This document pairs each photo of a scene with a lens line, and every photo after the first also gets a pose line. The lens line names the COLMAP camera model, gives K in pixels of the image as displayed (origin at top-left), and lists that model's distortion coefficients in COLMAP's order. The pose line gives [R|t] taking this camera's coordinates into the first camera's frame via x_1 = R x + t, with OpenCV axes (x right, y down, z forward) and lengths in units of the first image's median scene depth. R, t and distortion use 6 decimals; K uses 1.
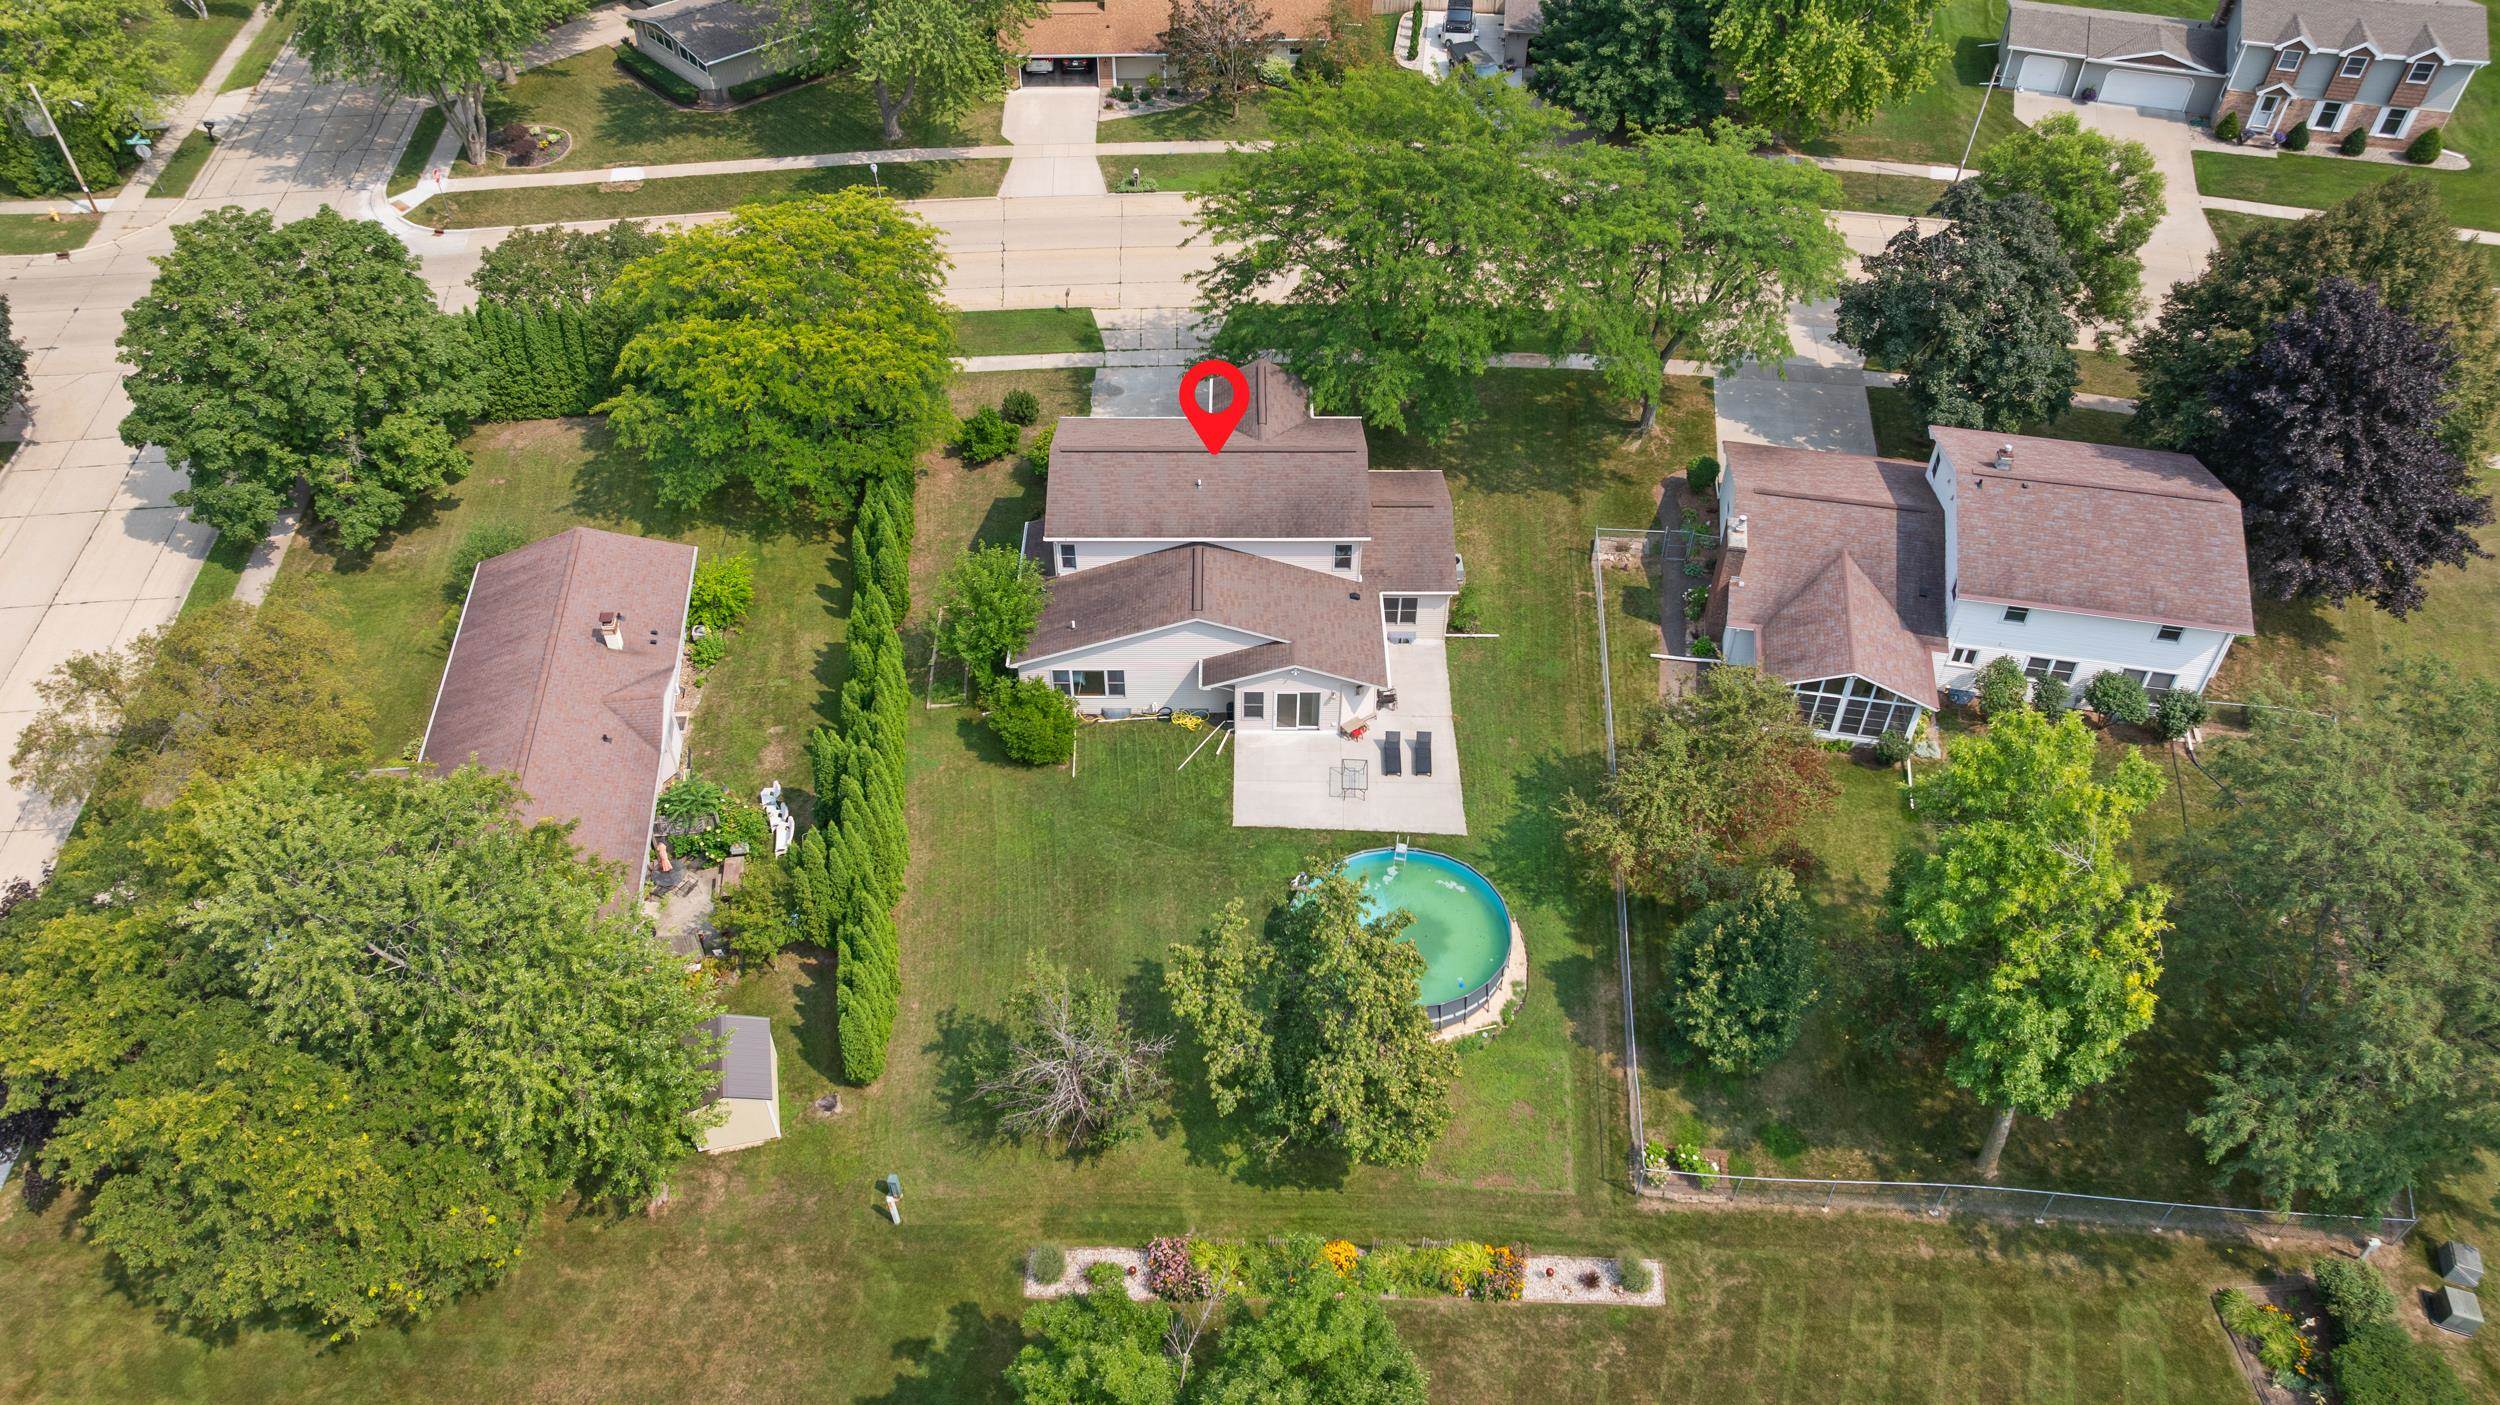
lens RADIAL K [[1756.0, 0, 1249.3], [0, 1756.0, 704.4], [0, 0, 1]] dist [-0.035864, 0.040974]
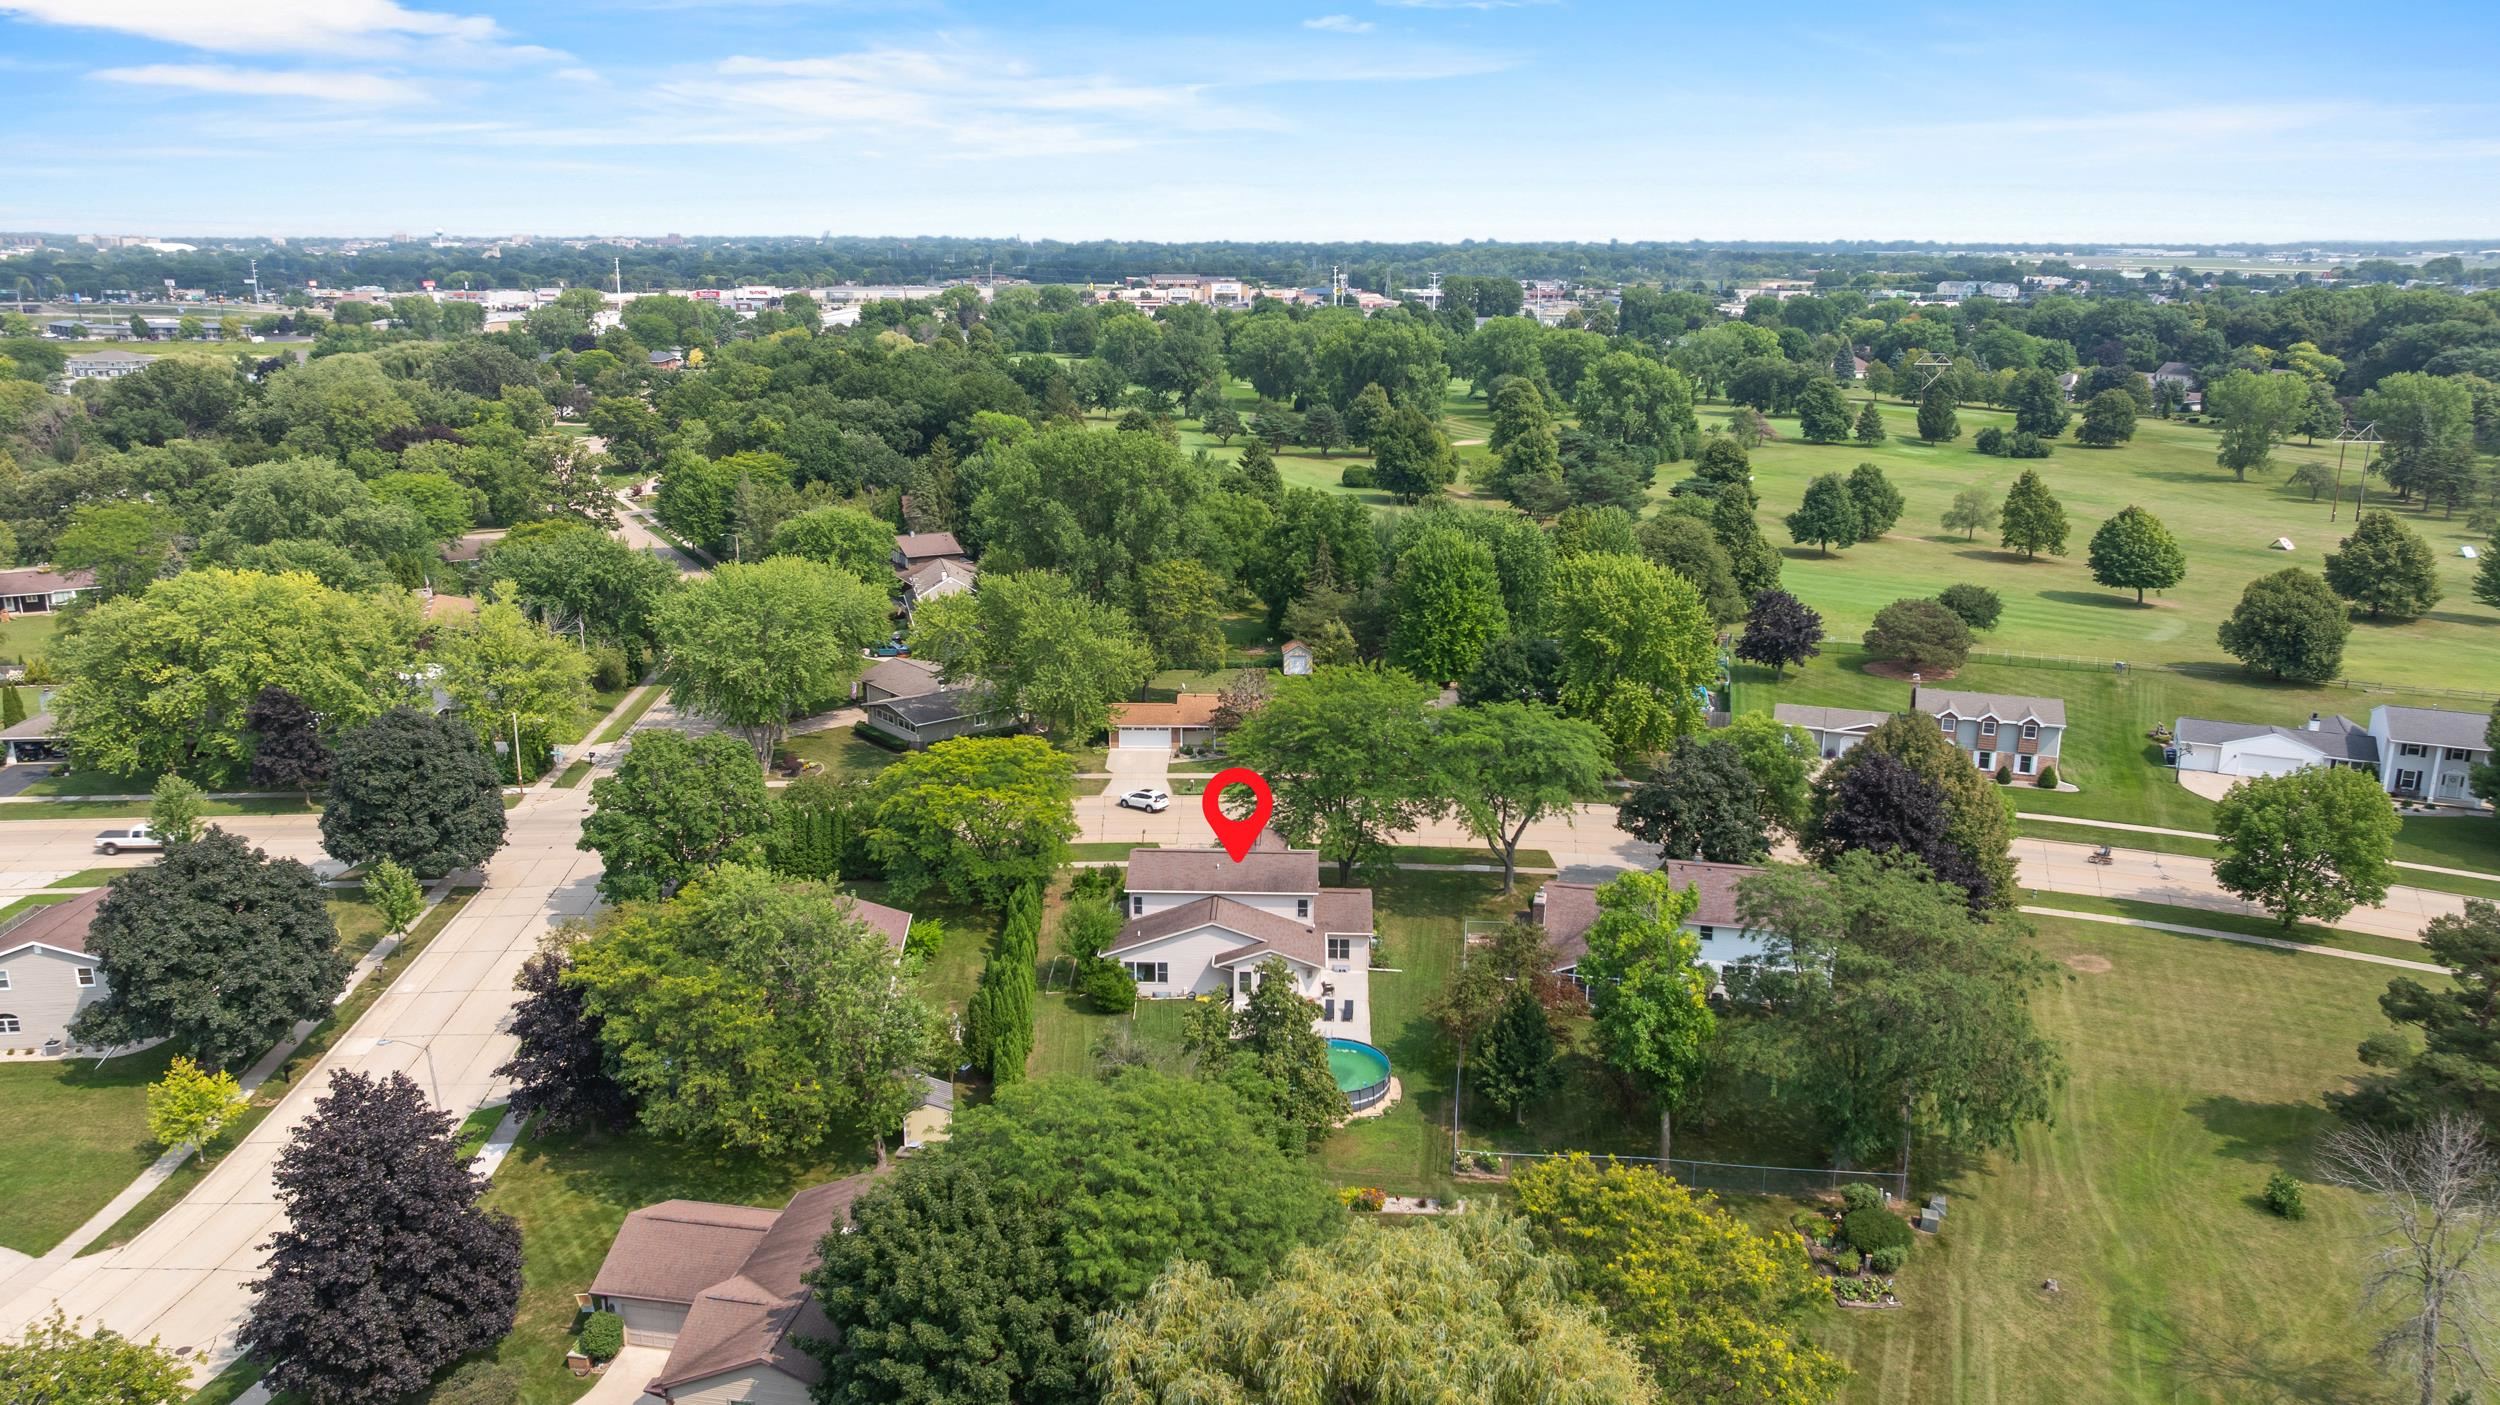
lens RADIAL K [[1756.0, 0, 1252.7], [0, 1756.0, 690.9], [0, 0, 1]] dist [-0.035864, 0.040974]
pose [[0.999222, 0.009565, -0.038270, 0.068292], [-0.026961, 0.873774, -0.485585, 0.547762], [0.028795, 0.486239, 0.873351, -0.558384]]
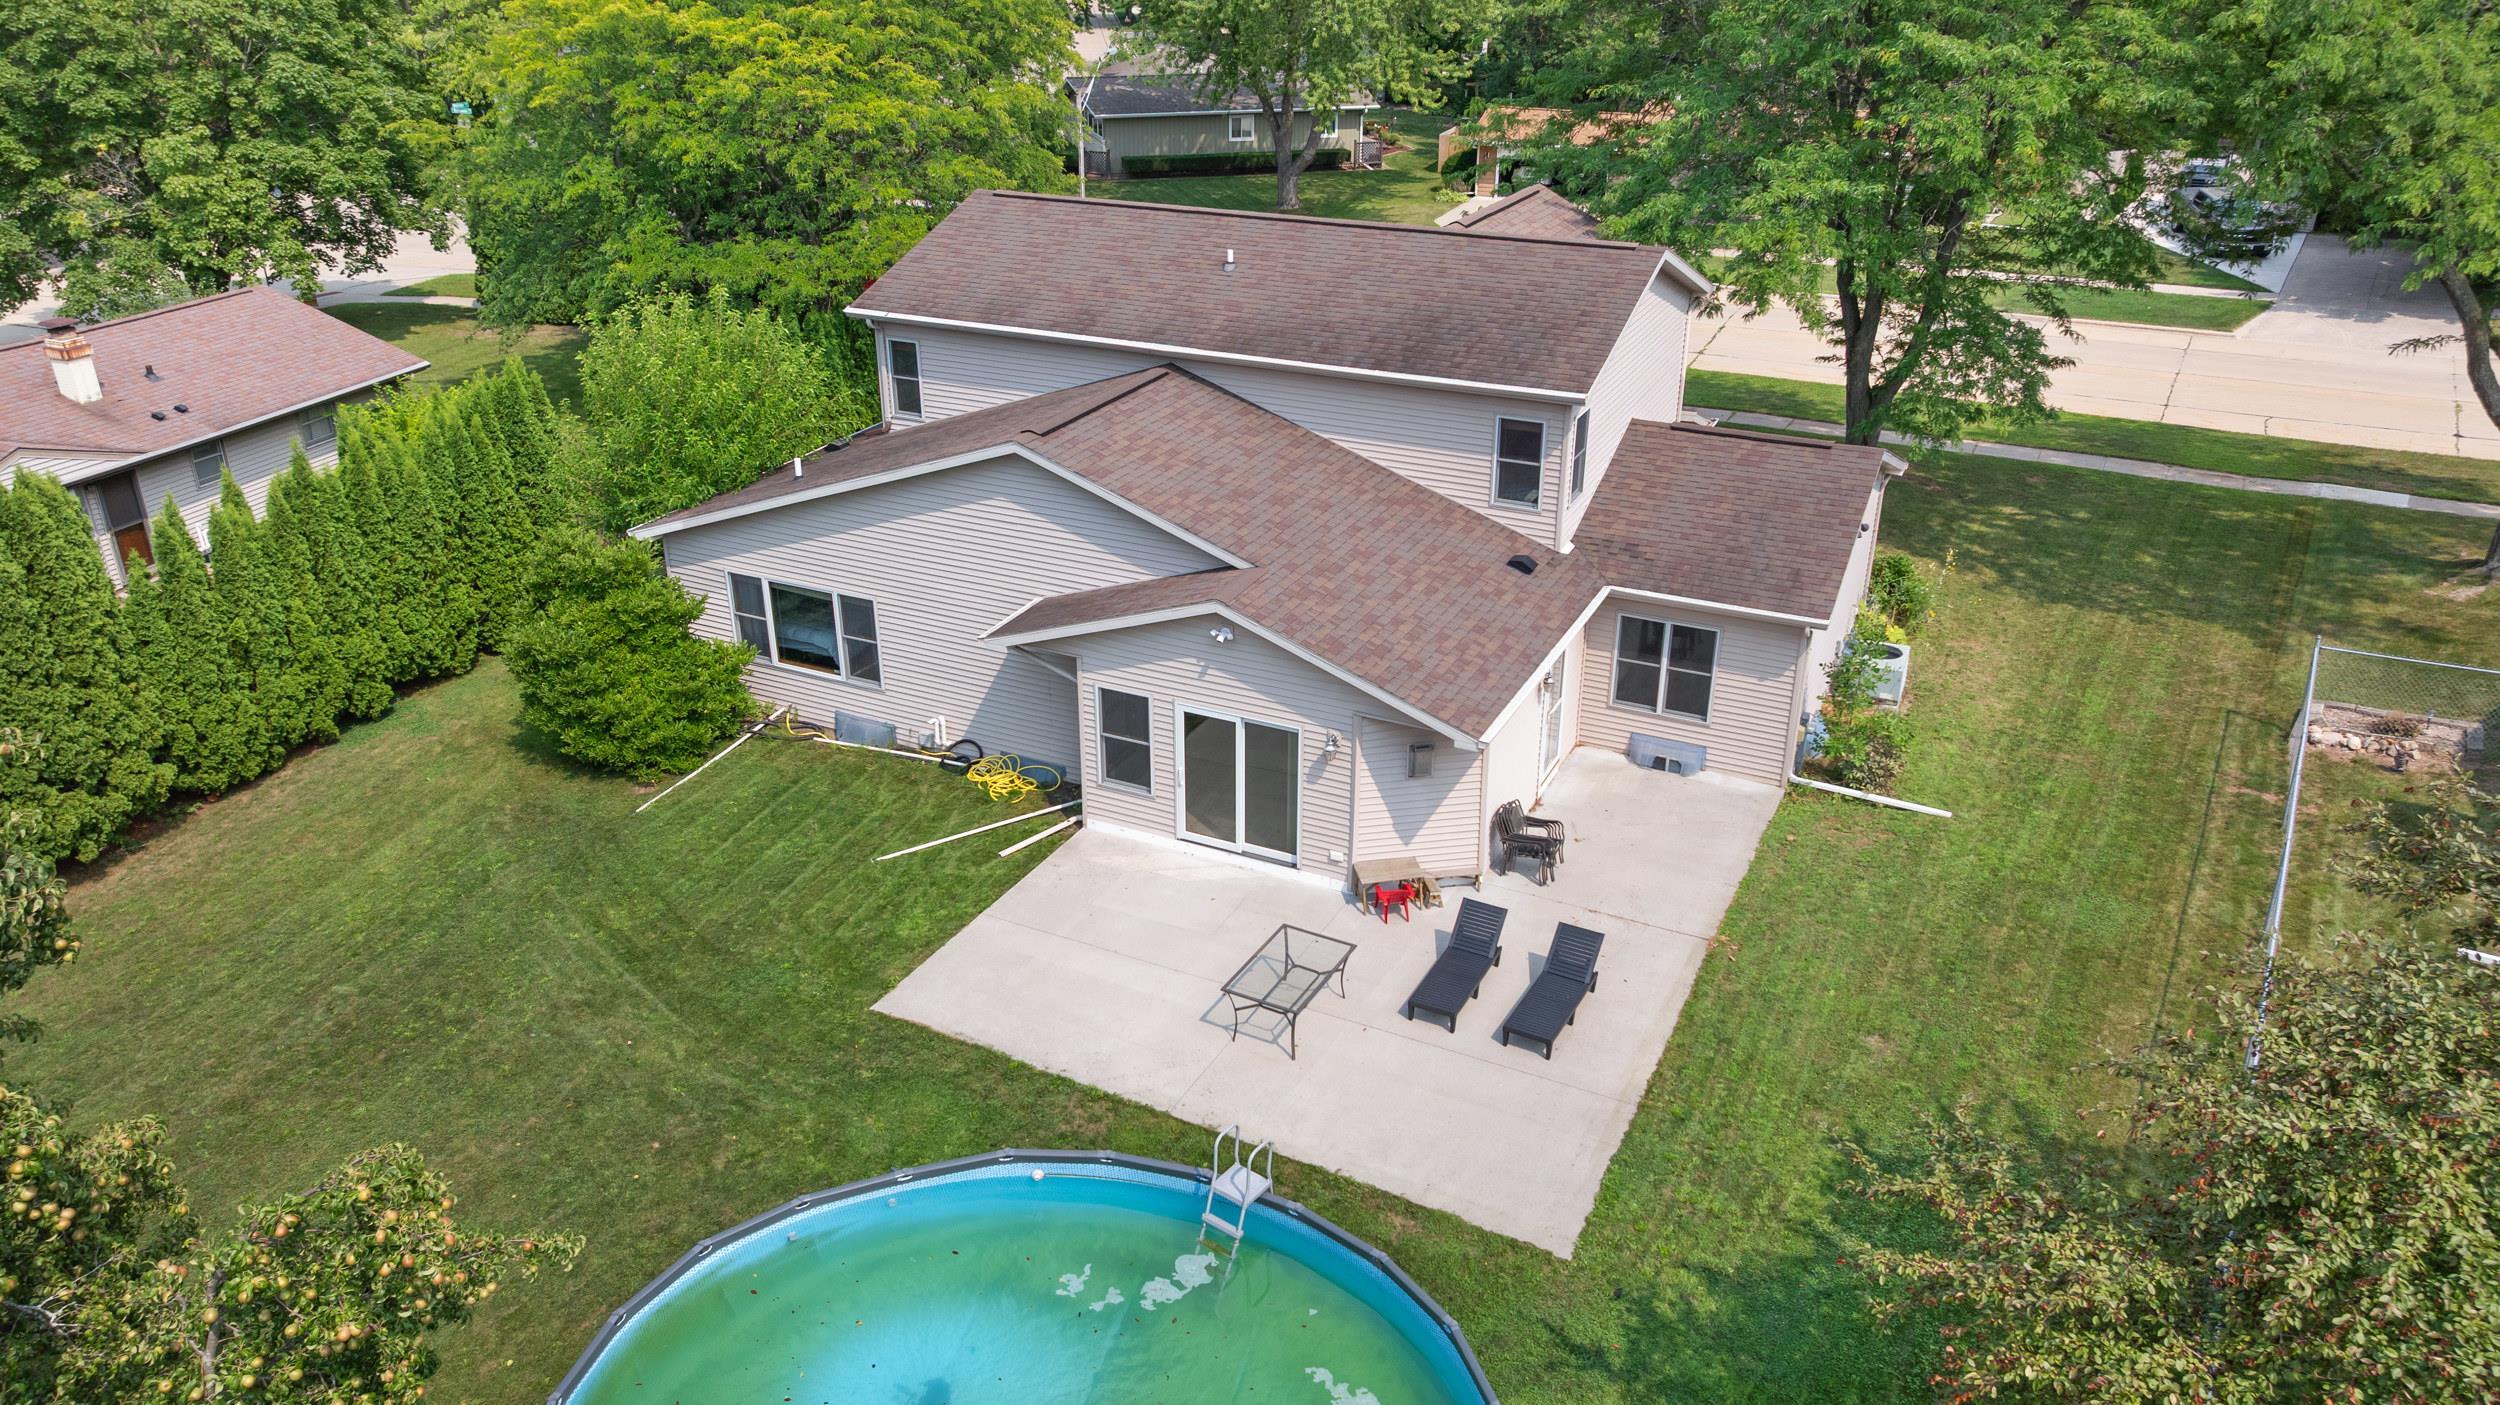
lens RADIAL K [[1756.0, 0, 1255.3], [0, 1756.0, 696.4], [0, 0, 1]] dist [-0.035864, 0.040974]
pose [[0.899430, 0.180471, -0.398065, 0.160025], [-0.299873, 0.917397, -0.261645, 0.074737], [0.317964, 0.354701, 0.879253, 0.678612]]
